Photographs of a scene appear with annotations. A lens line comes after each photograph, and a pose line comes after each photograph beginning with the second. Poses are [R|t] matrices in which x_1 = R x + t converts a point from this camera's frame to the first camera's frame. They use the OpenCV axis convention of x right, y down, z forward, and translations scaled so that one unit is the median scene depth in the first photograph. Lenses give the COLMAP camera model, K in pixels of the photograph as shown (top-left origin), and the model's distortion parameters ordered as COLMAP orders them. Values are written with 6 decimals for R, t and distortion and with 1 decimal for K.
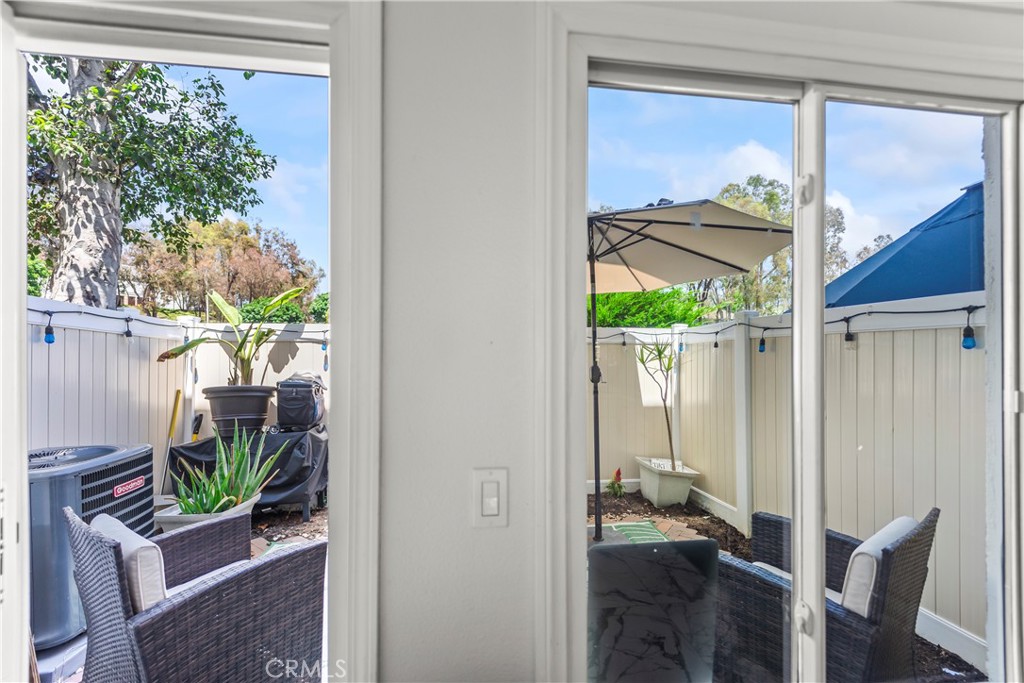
lens RADIAL K [[417.4, 0, 501.1], [0, 417.4, 353.3], [0, 0, 1]] dist [0.015703, -0.004858]
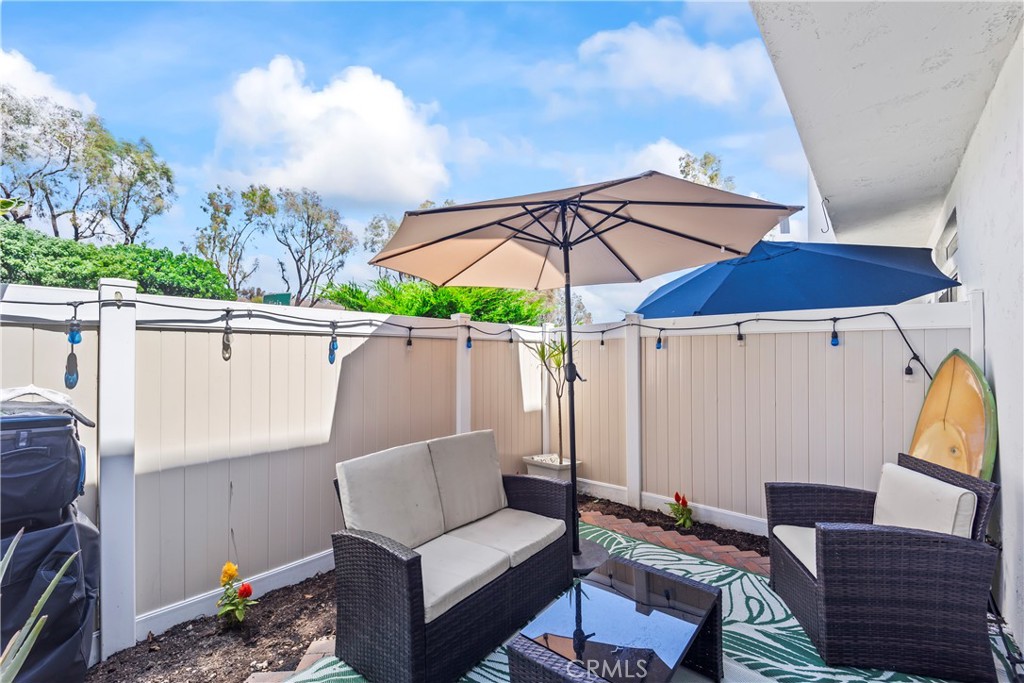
lens RADIAL K [[417.4, 0, 514.8], [0, 417.4, 354.4], [0, 0, 1]] dist [0.015703, -0.004858]
pose [[0.753163, -0.005379, 0.657811, -0.420574], [0.003153, 0.999985, 0.004566, 0.004900], [-0.657826, -0.001365, 0.753169, 0.356362]]
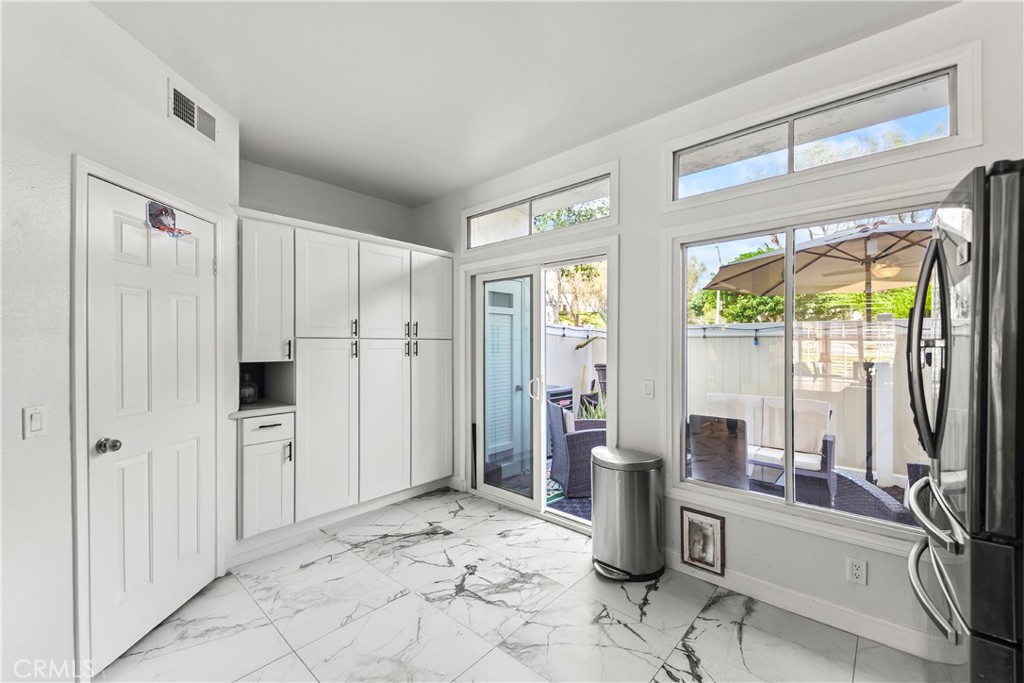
lens RADIAL K [[417.4, 0, 496.5], [0, 417.4, 353.1], [0, 0, 1]] dist [0.015703, -0.004858]
pose [[0.635919, 0.011454, -0.771671, 0.388303], [-0.001310, 0.999904, 0.013762, 0.007420], [0.771755, -0.007740, 0.635873, -0.446158]]
